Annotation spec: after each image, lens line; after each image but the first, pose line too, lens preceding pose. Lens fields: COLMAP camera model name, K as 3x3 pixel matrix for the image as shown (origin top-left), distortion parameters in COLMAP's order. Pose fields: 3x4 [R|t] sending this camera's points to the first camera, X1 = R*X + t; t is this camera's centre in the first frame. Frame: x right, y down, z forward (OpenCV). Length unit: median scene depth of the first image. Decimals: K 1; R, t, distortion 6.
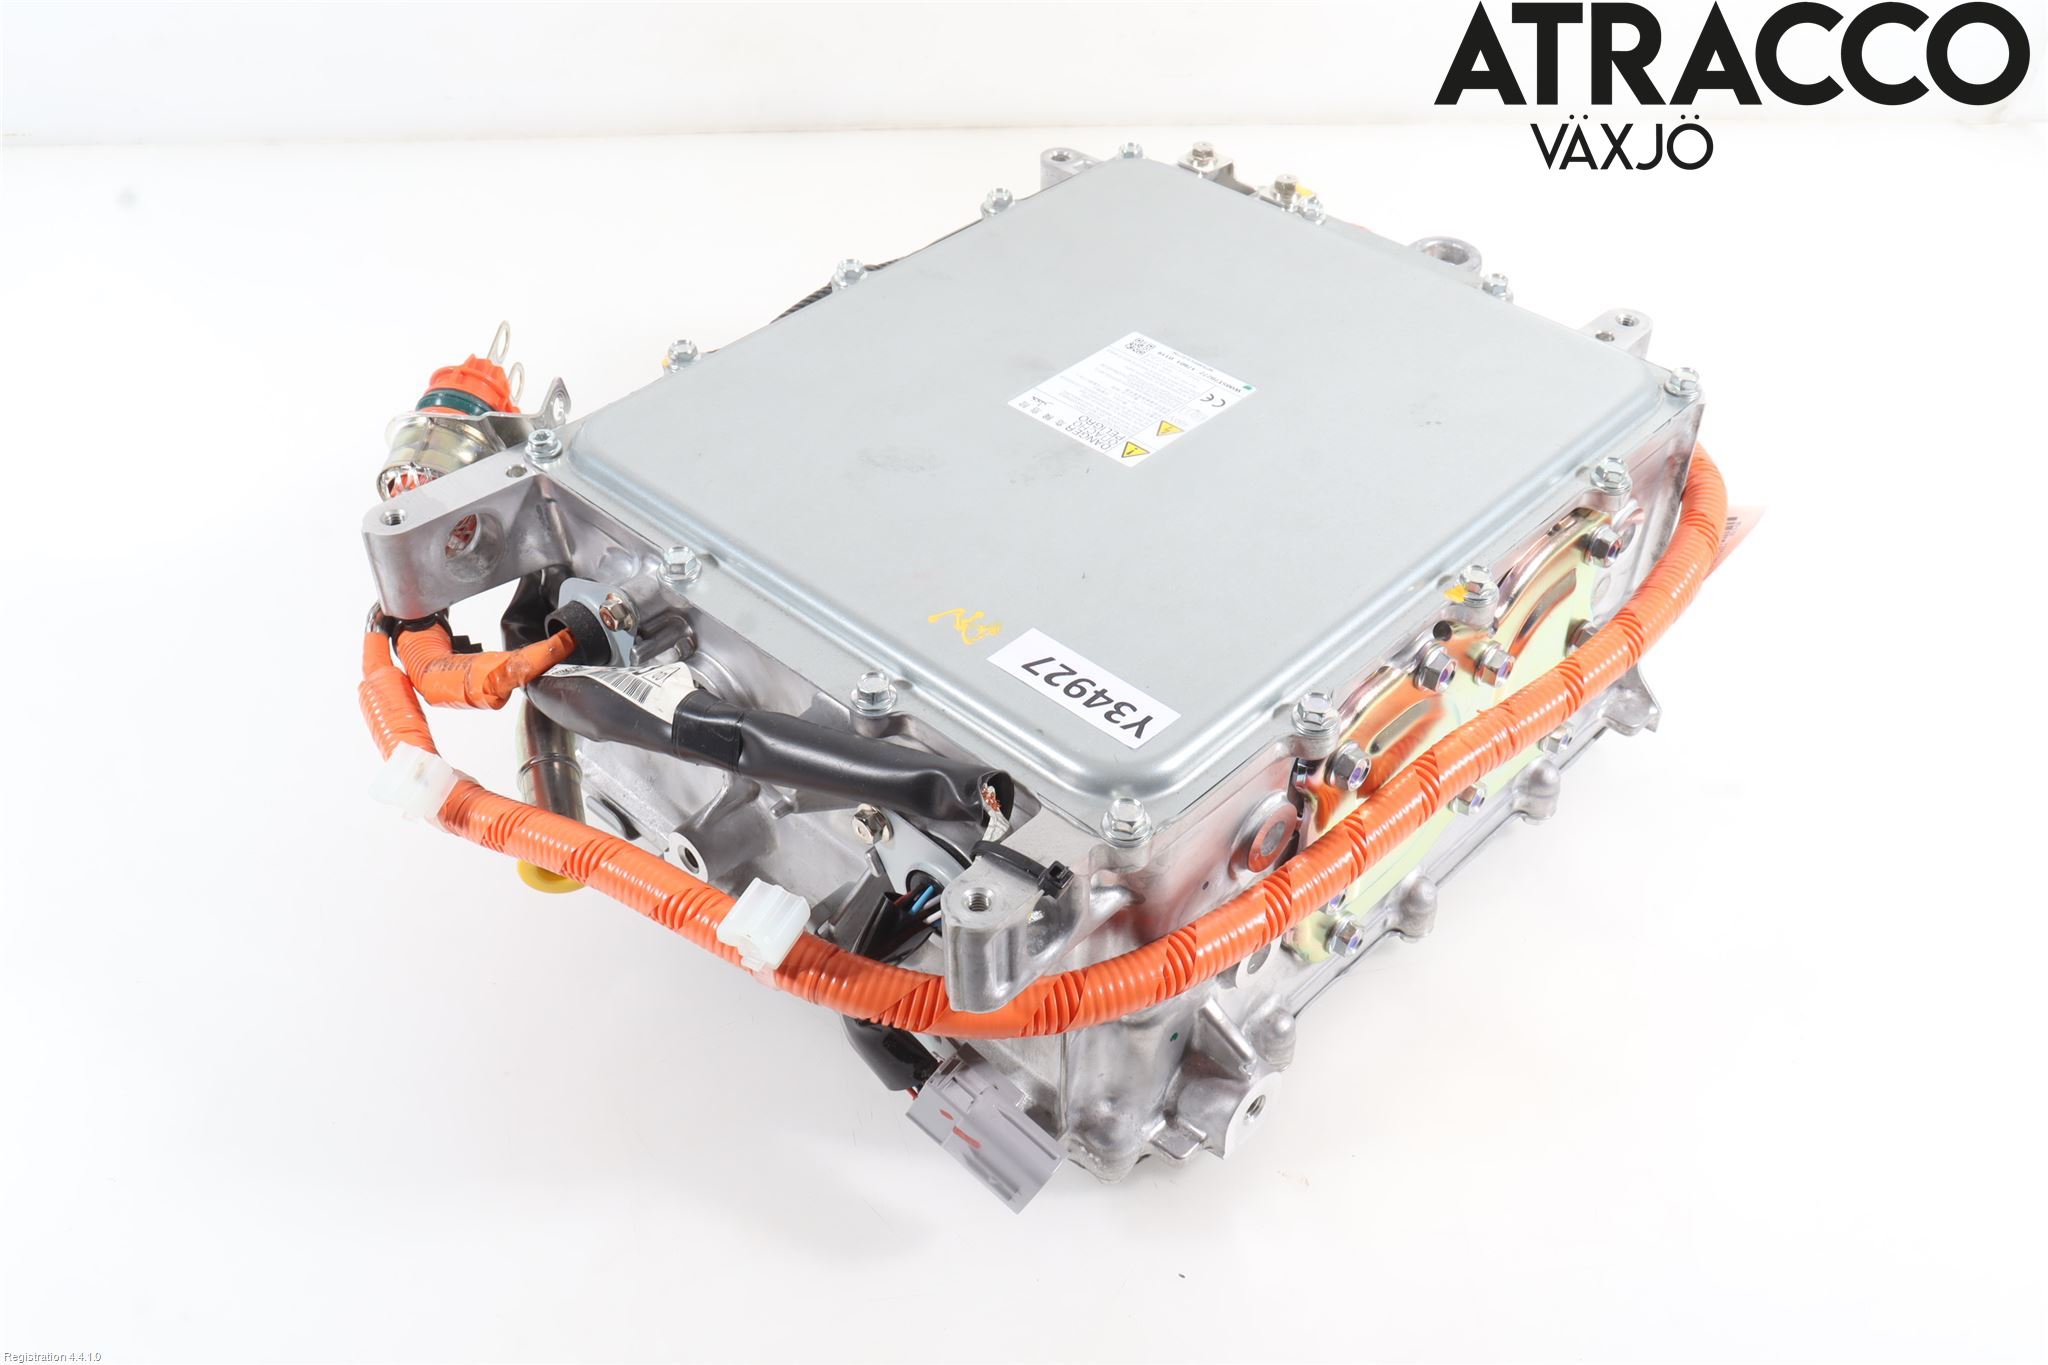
lens RADIAL K [[2009.5, 0, 1022.4], [0, 2009.5, 682.0], [0, 0, 1]] dist [-0.092098, 0.000000]
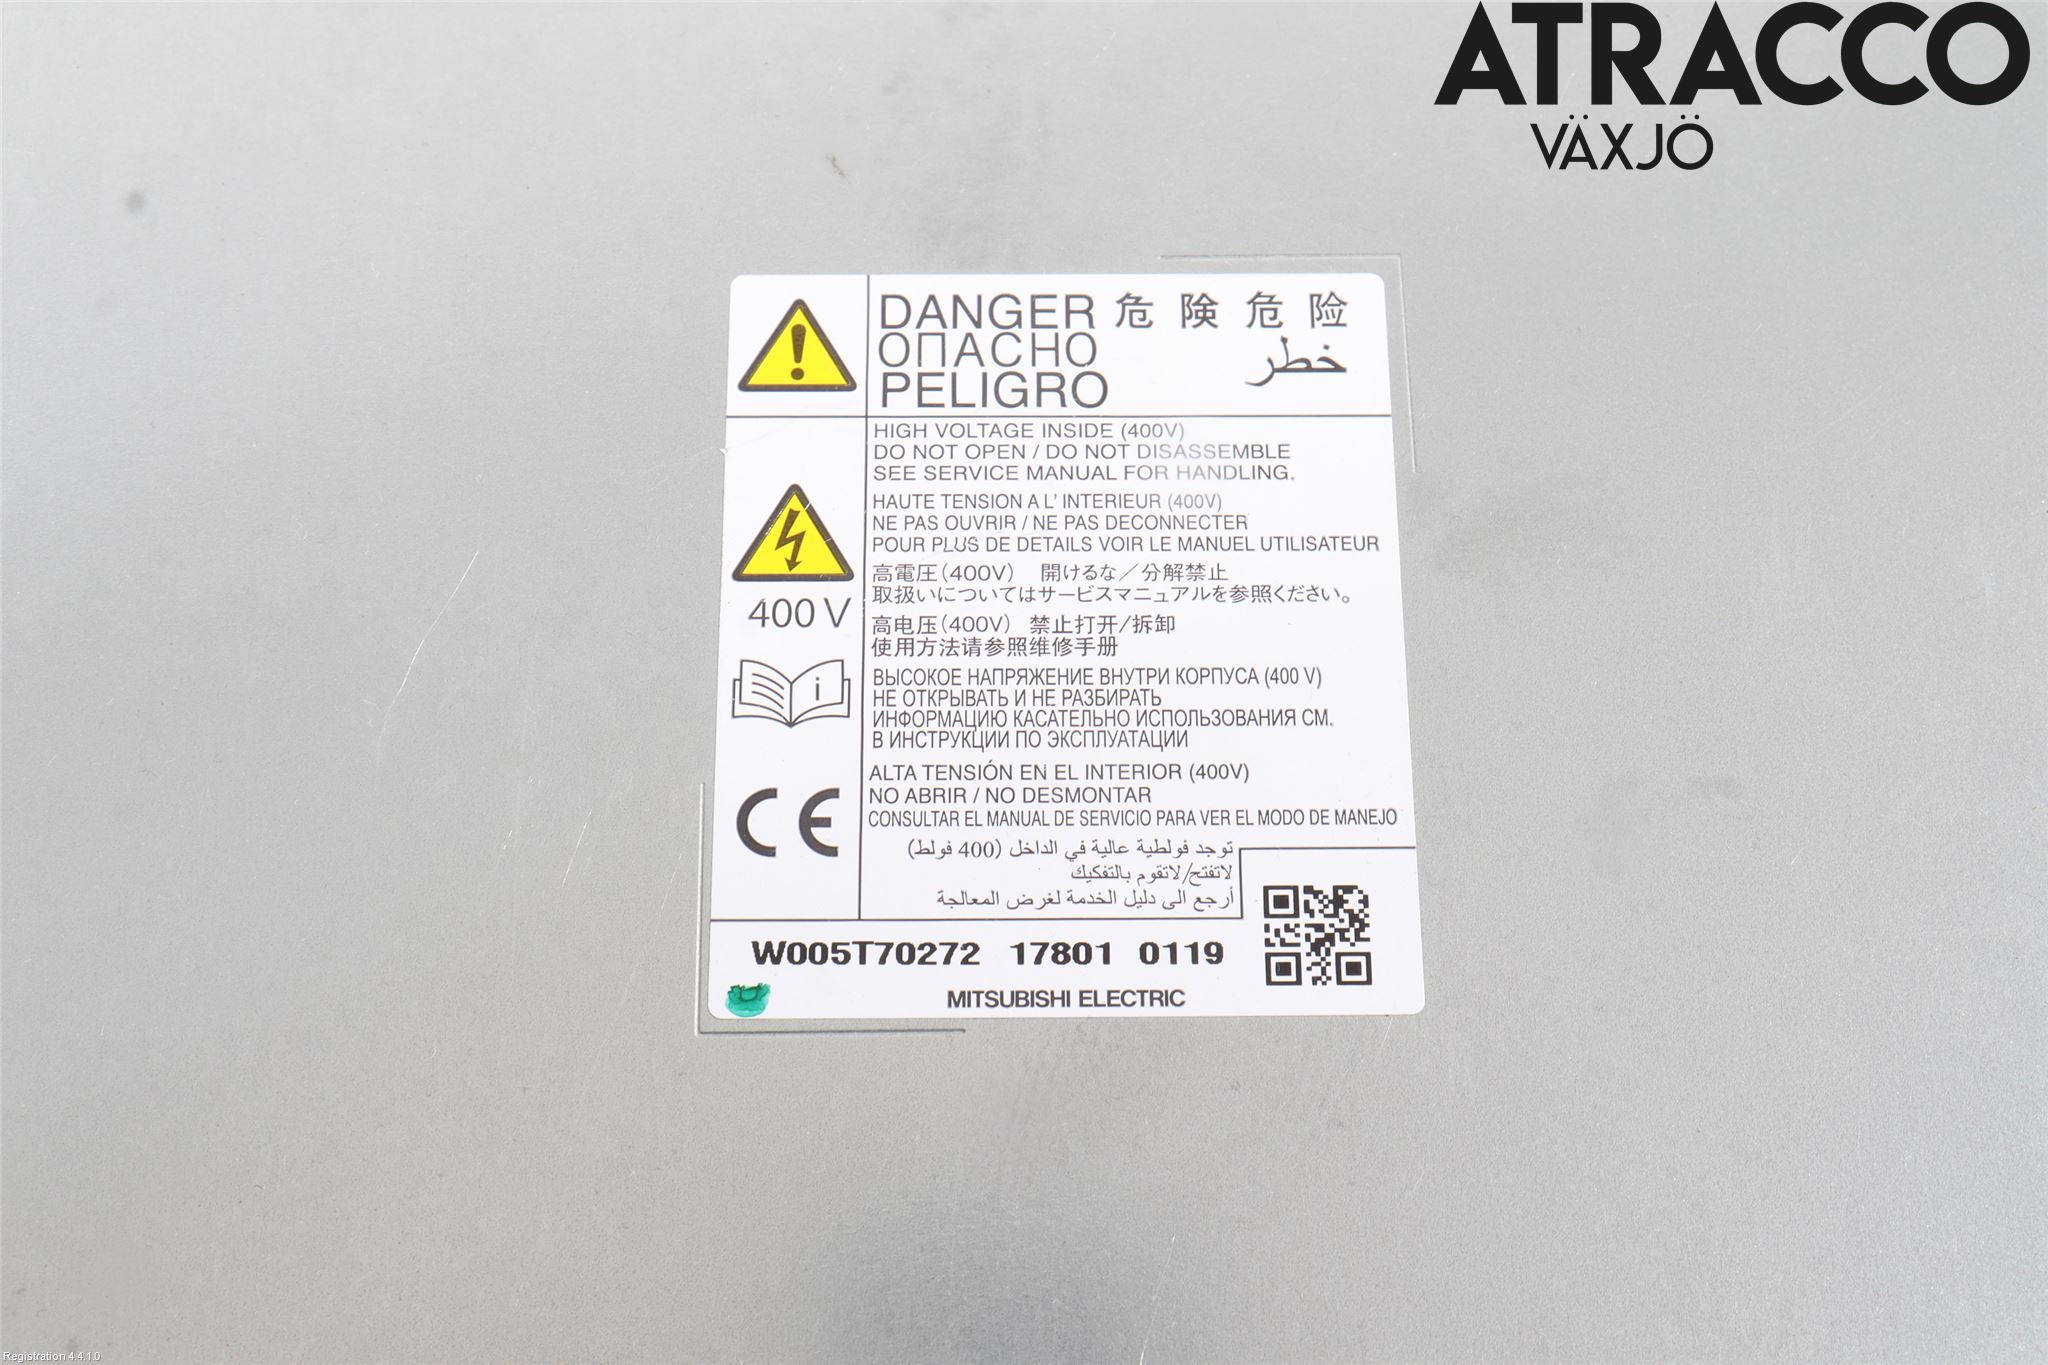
lens RADIAL K [[3335.9, 0, 1021.8], [0, 3335.9, 682.0], [0, 0, 1]] dist [0.012809, 0.000000]
pose [[-0.718808, 0.636656, -0.279255, 0.174976], [-0.460237, -0.134723, 0.877514, -0.493871], [0.521053, 0.759288, 0.389853, 0.855802]]
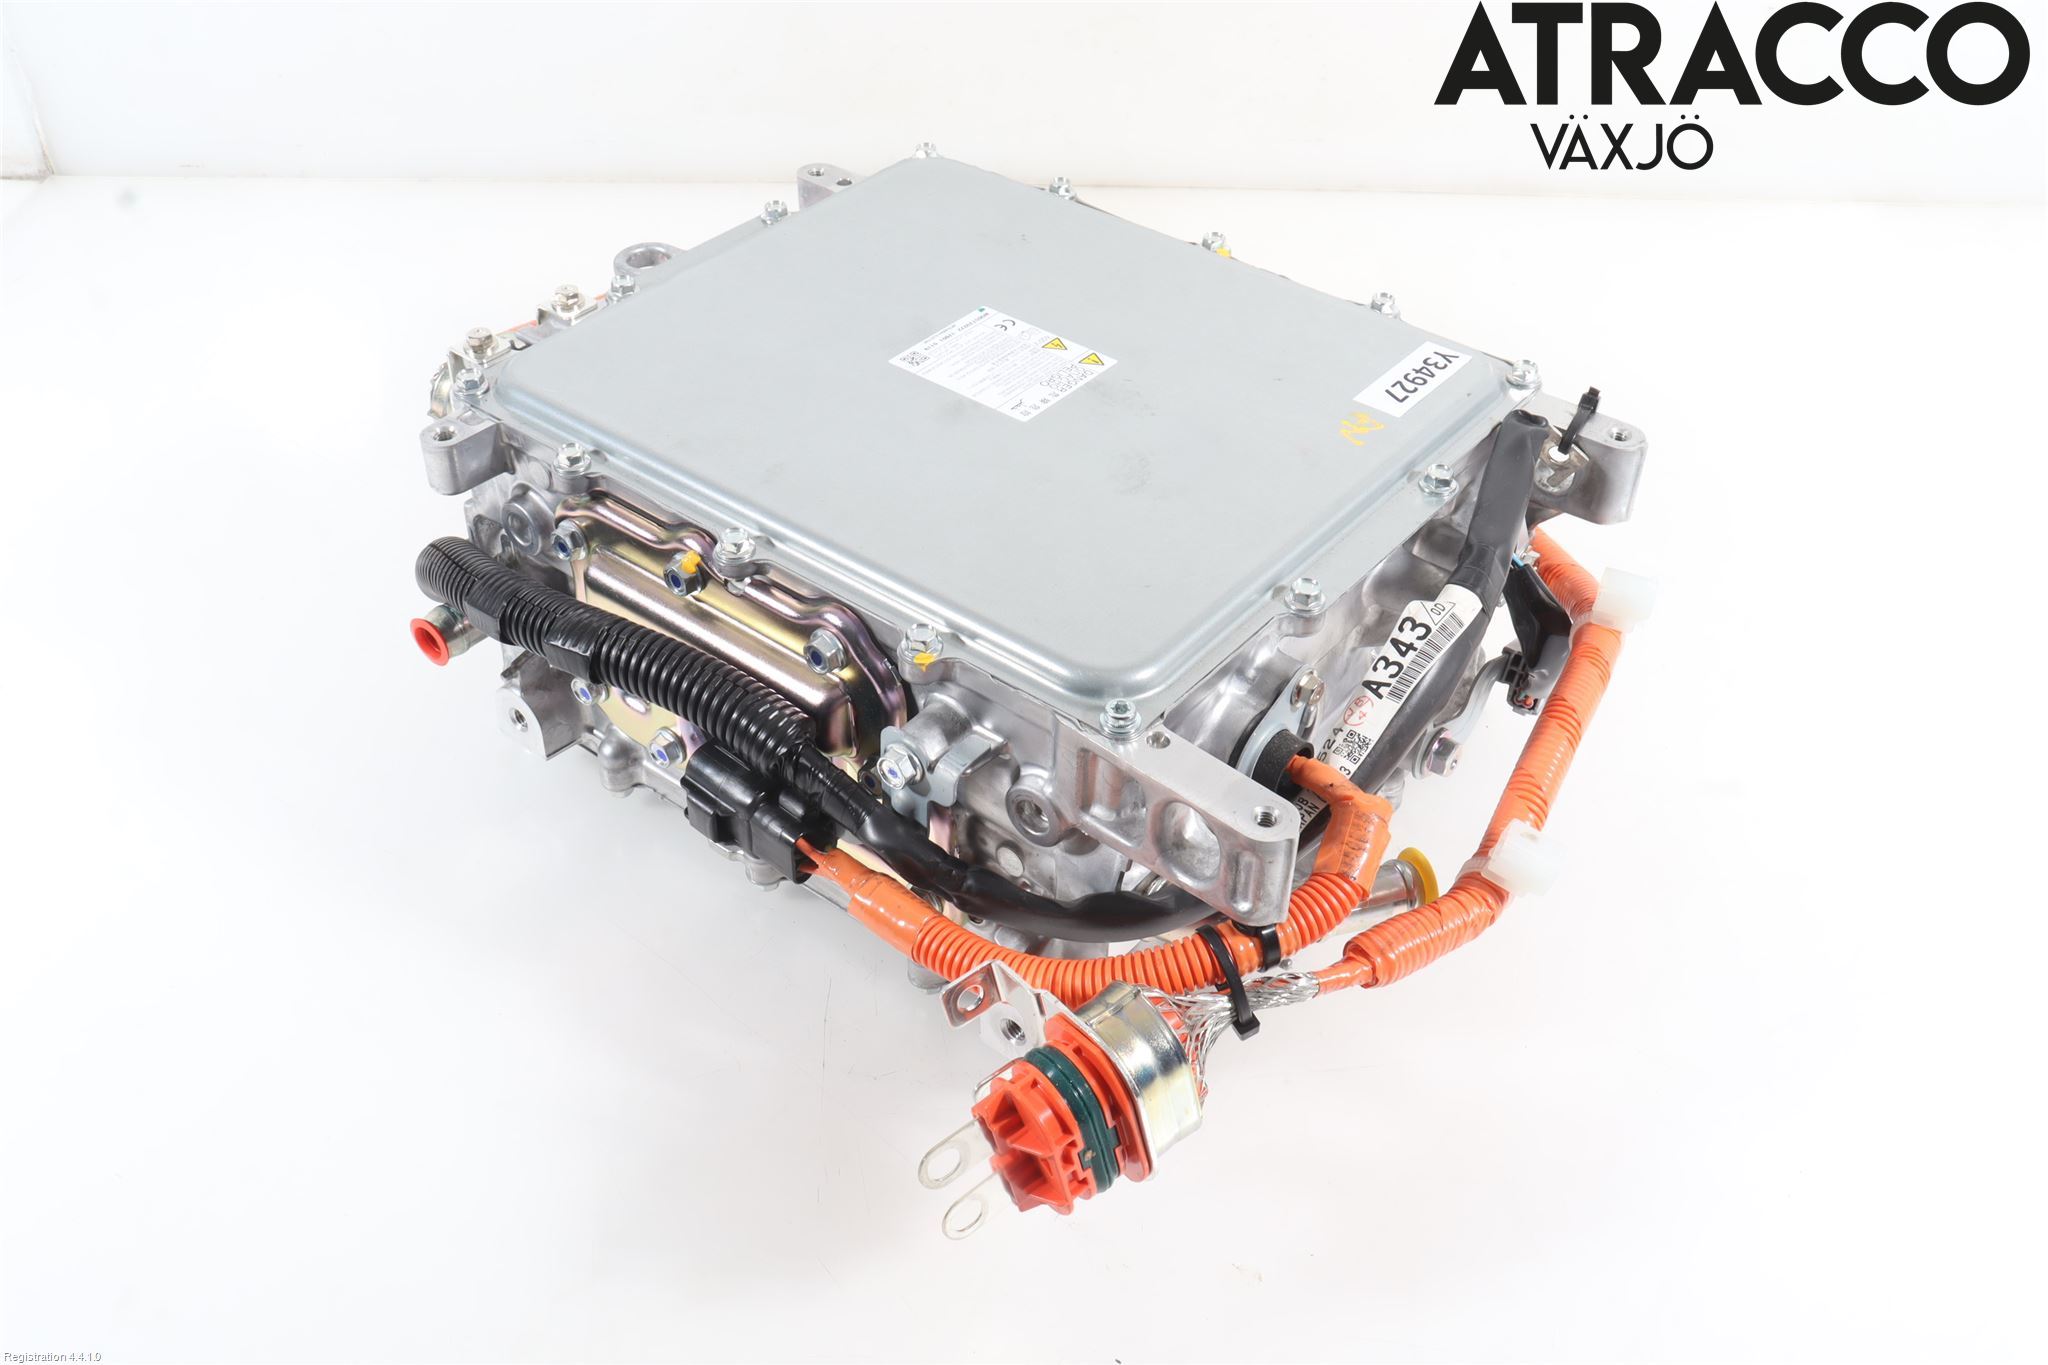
lens RADIAL K [[2009.5, 0, 1022.0], [0, 2009.5, 682.4], [0, 0, 1]] dist [-0.092098, 0.000000]
pose [[-0.078313, -0.634353, 0.769067, -0.906611], [0.642474, 0.557760, 0.525482, -0.618733], [-0.762296, 0.535257, 0.363875, 0.694500]]
